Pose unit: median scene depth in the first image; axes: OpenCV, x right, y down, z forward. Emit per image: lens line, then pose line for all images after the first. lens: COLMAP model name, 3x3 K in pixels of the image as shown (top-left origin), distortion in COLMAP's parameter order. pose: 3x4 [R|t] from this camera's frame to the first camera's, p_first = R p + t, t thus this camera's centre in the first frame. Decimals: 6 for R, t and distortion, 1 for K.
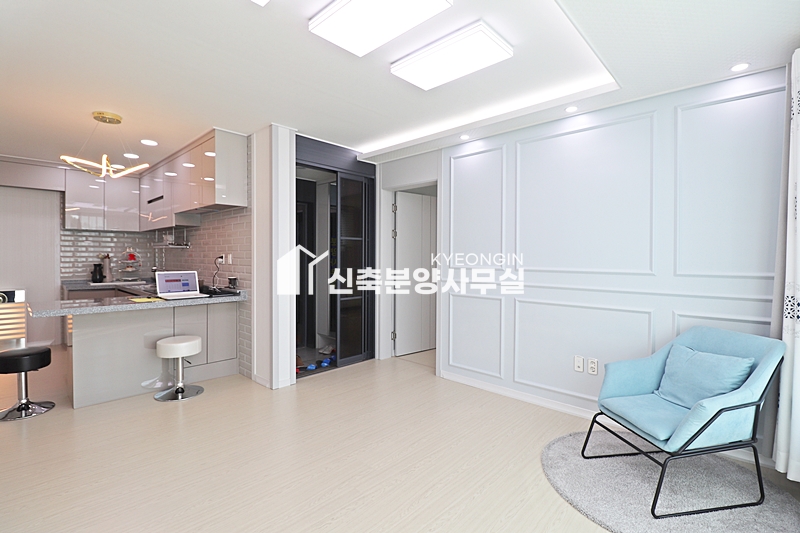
lens RADIAL K [[371.5, 0, 395.8], [0, 371.5, 261.6], [0, 0, 1]] dist [-0.001470, -0.000332]
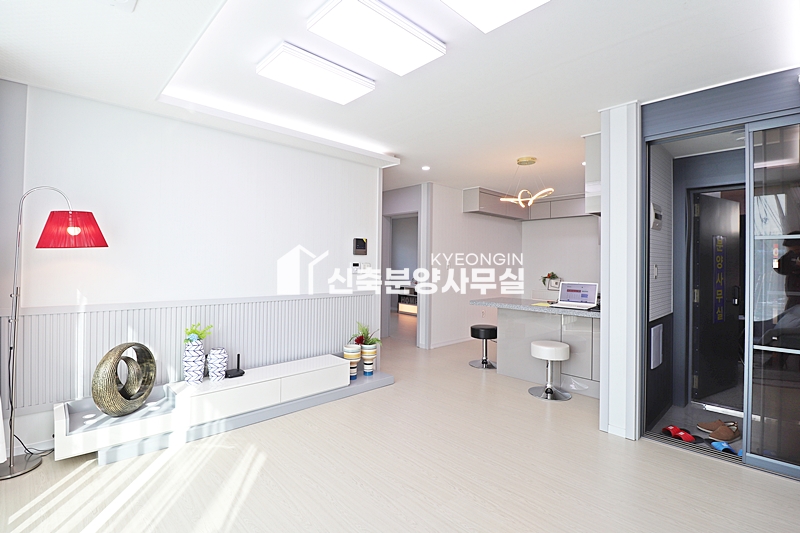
lens RADIAL K [[371.5, 0, 395.8], [0, 371.5, 261.6], [0, 0, 1]] dist [-0.001470, -0.000332]
pose [[-0.043440, -0.008398, -0.999021, 0.527626], [-0.024487, 0.999673, -0.007338, -0.012880], [0.998756, 0.024144, -0.043632, 0.583846]]
